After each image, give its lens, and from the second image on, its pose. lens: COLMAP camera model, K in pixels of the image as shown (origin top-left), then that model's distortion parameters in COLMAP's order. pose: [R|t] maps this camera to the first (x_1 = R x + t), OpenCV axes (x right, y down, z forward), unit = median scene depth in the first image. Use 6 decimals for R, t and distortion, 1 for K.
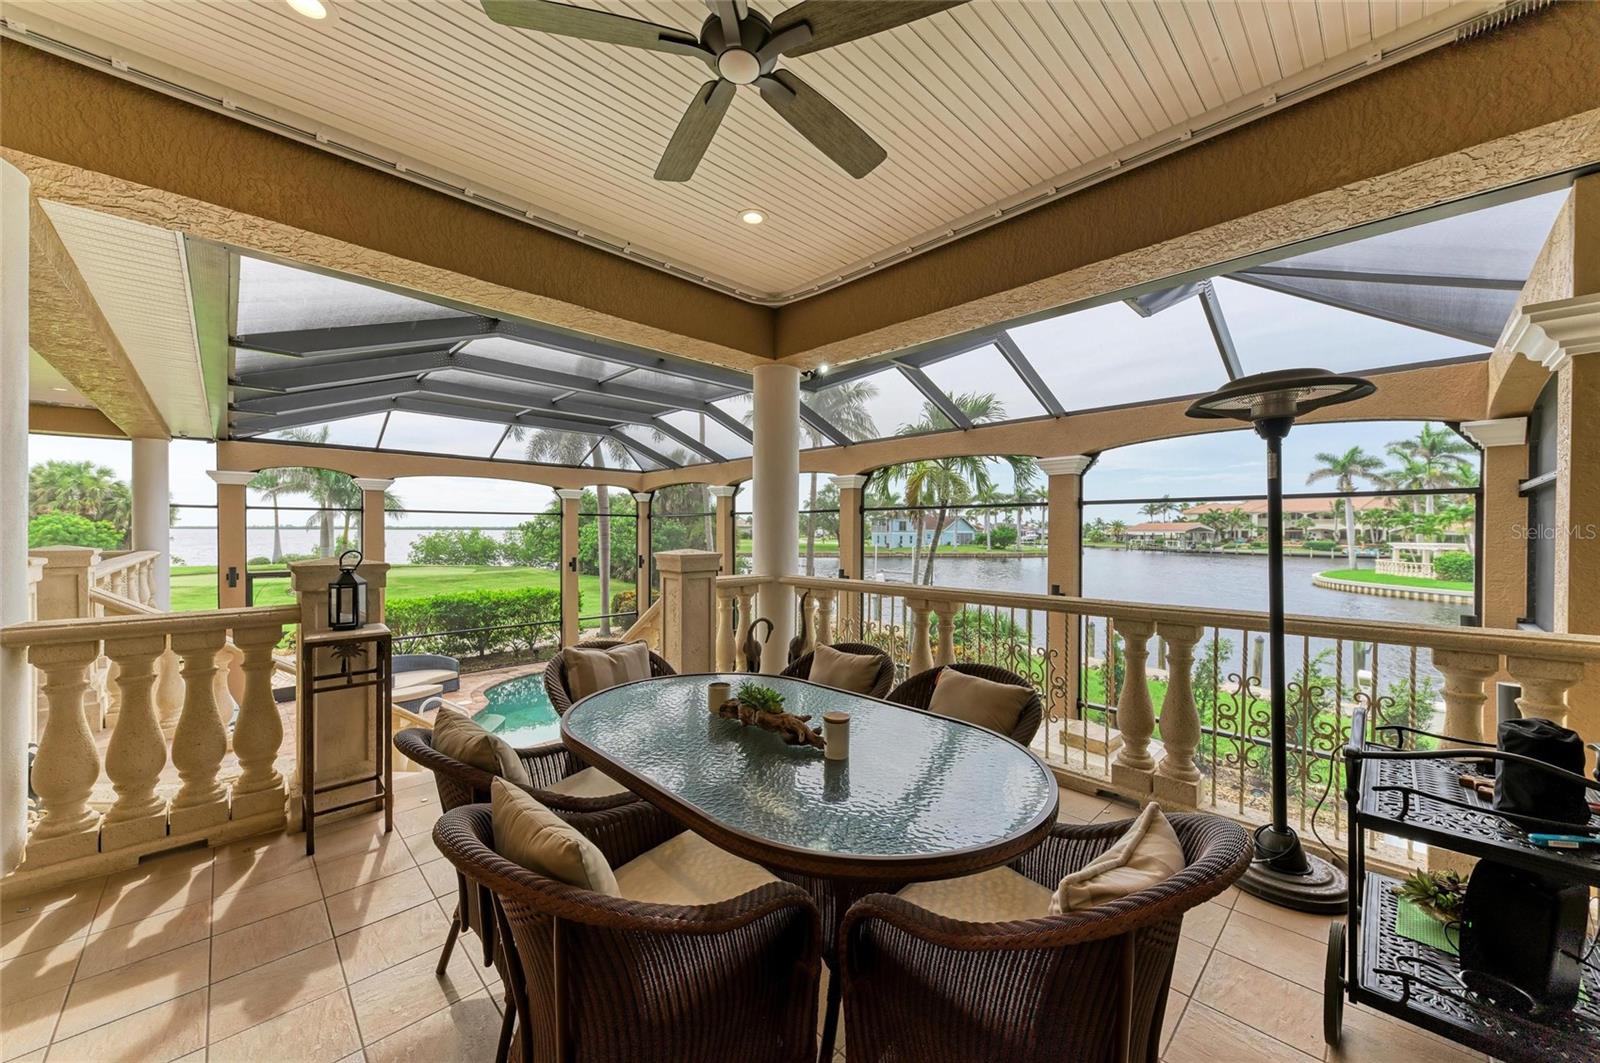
lens RADIAL K [[582.8, 0, 800.9], [0, 582.8, 535.1], [0, 0, 1]] dist [0.009947, -0.000206]
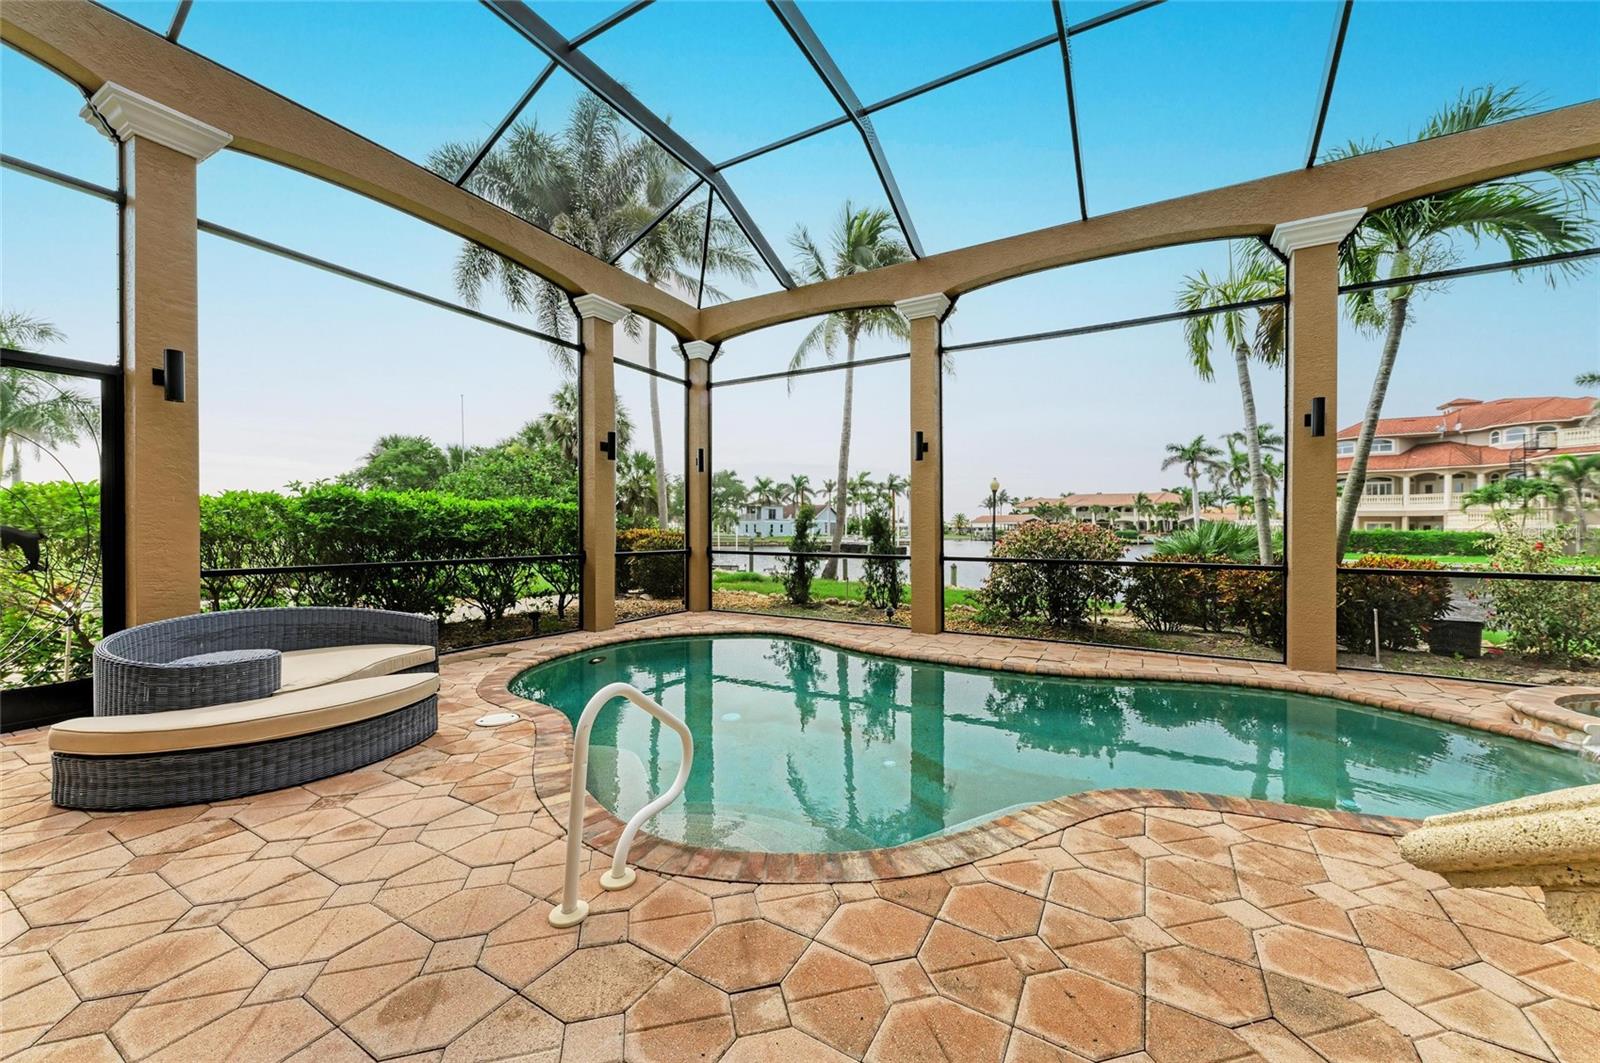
lens RADIAL K [[592.6, 0, 802.2], [0, 592.6, 534.2], [0, 0, 1]] dist [0.030485, -0.011929]
pose [[0.961435, -0.001376, 0.275030, -0.092360], [0.001098, 0.999999, 0.001166, 0.031905], [-0.275032, -0.000819, 0.961435, 0.110234]]
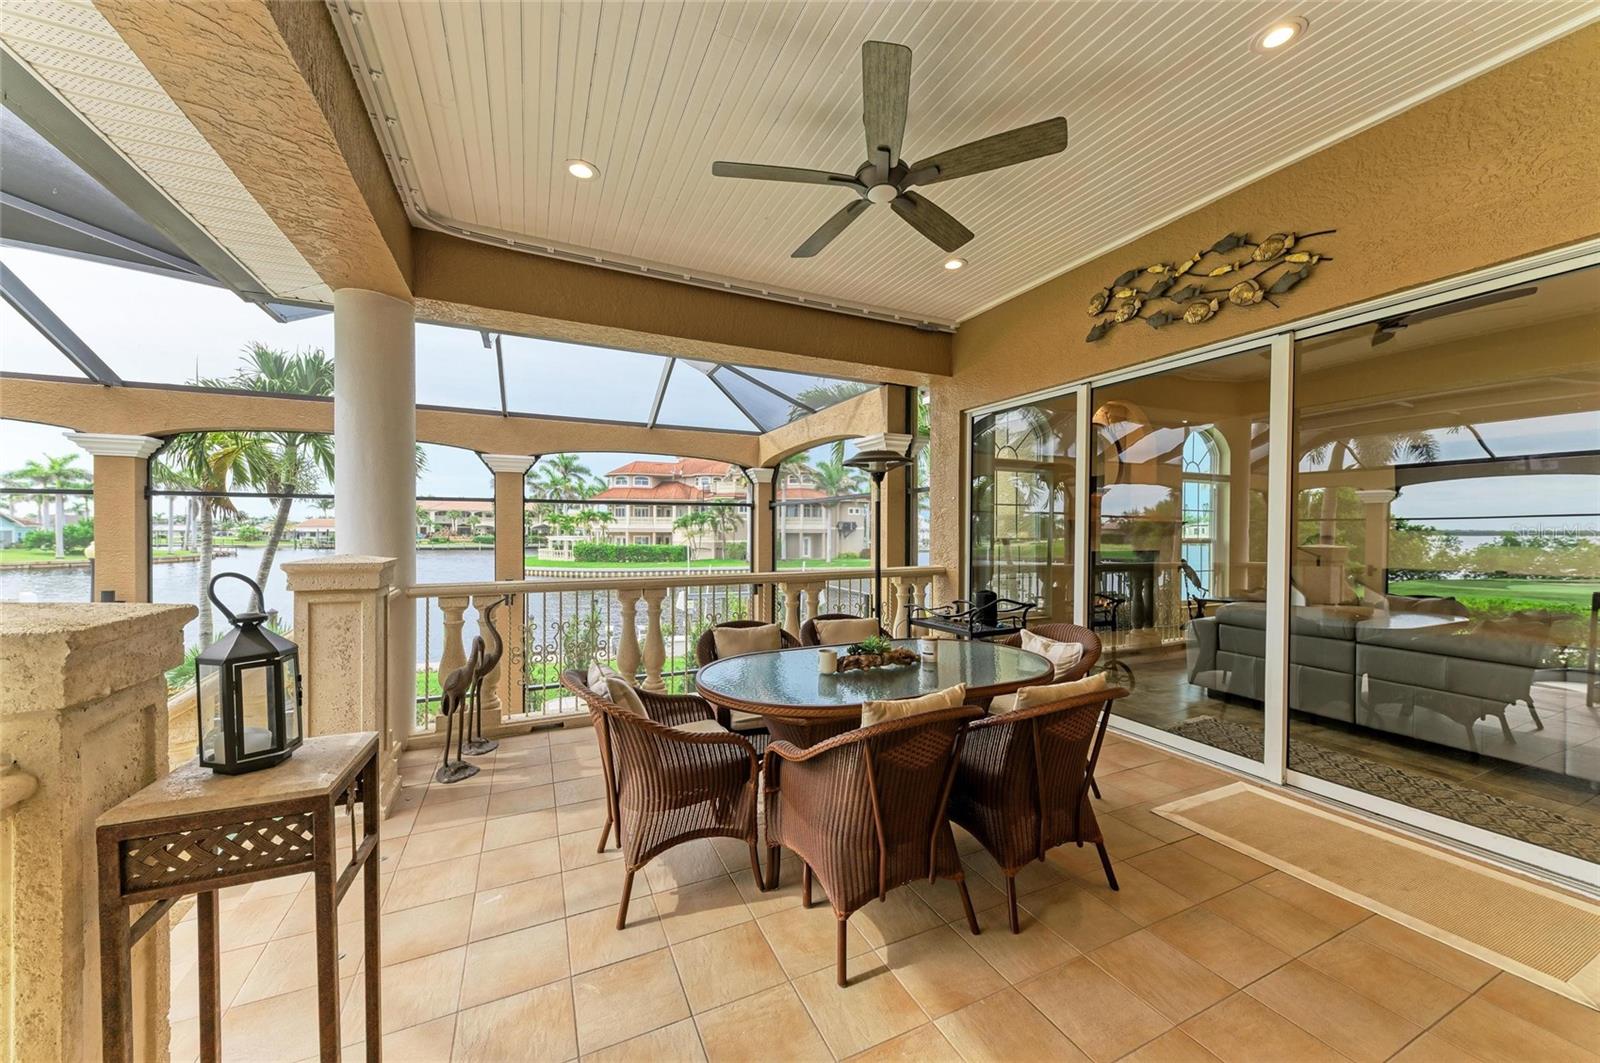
lens RADIAL K [[582.8, 0, 800.9], [0, 582.8, 535.1], [0, 0, 1]] dist [0.009947, -0.000206]
pose [[0.326544, -0.011794, 0.945108, -0.047819], [0.005649, 0.999929, 0.010527, -0.000137], [-0.945165, 0.001902, 0.326587, 0.023547]]
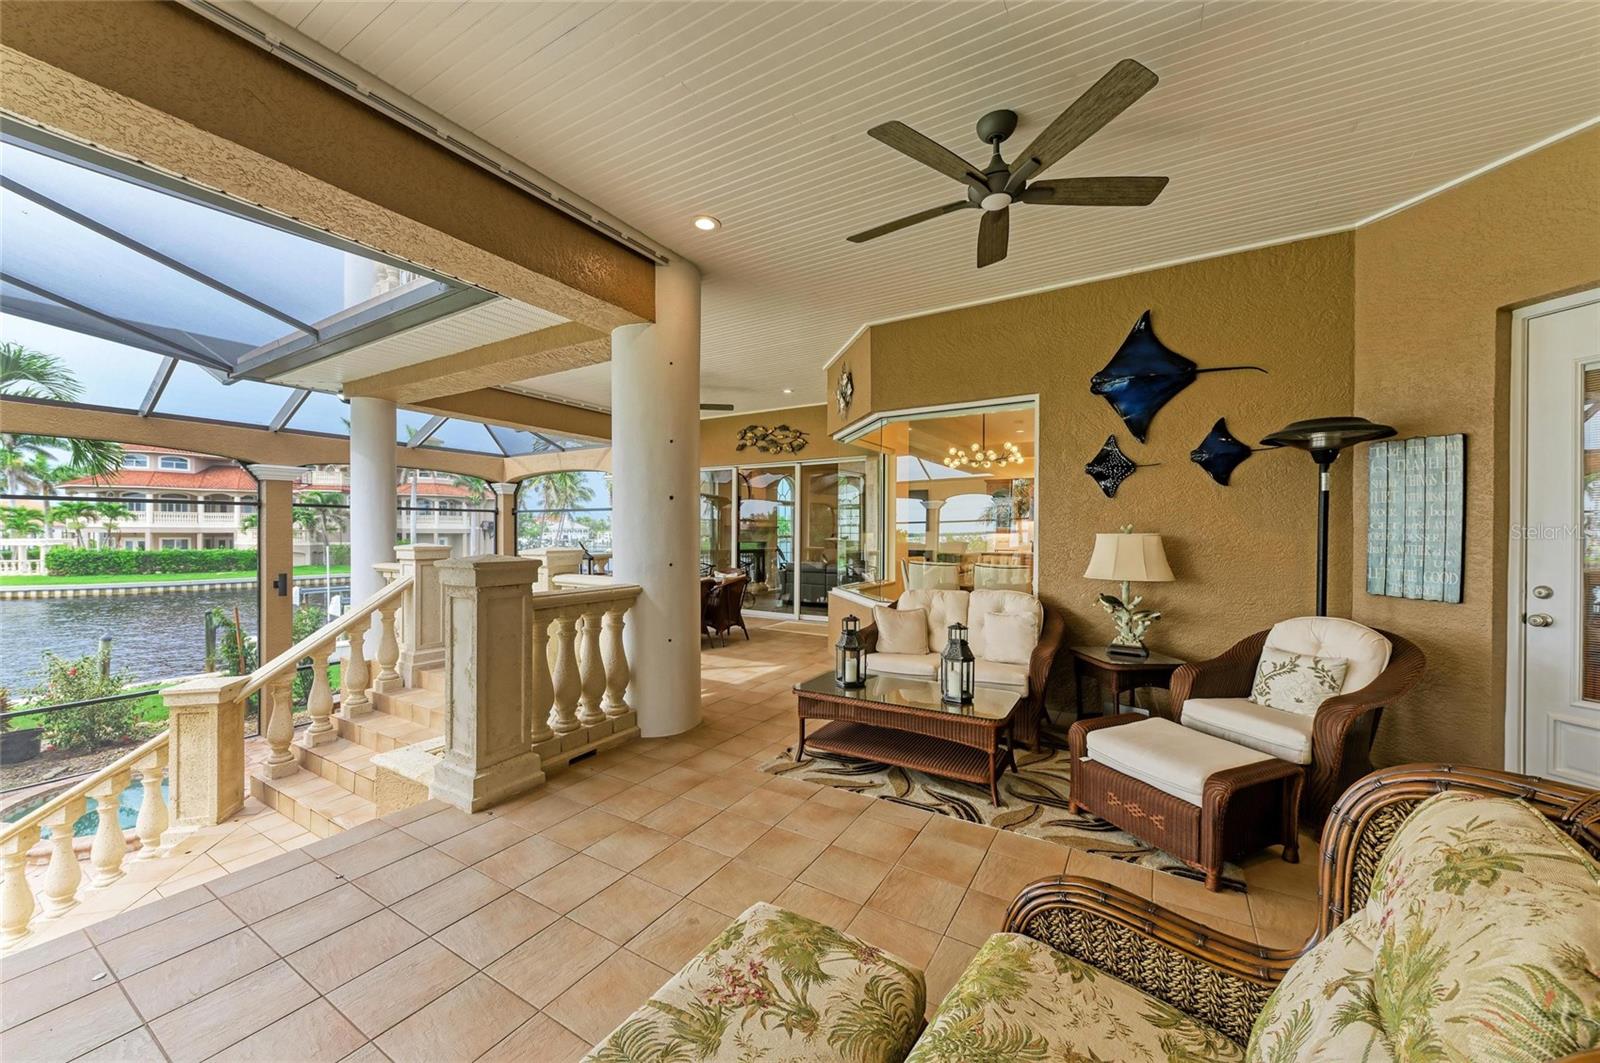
lens RADIAL K [[582.8, 0, 800.9], [0, 582.8, 535.1], [0, 0, 1]] dist [0.009947, -0.000206]
pose [[-0.254164, -0.012120, 0.967085, -0.131282], [0.003130, 0.999906, 0.013354, -0.000800], [-0.967156, 0.006421, -0.254102, 0.037776]]
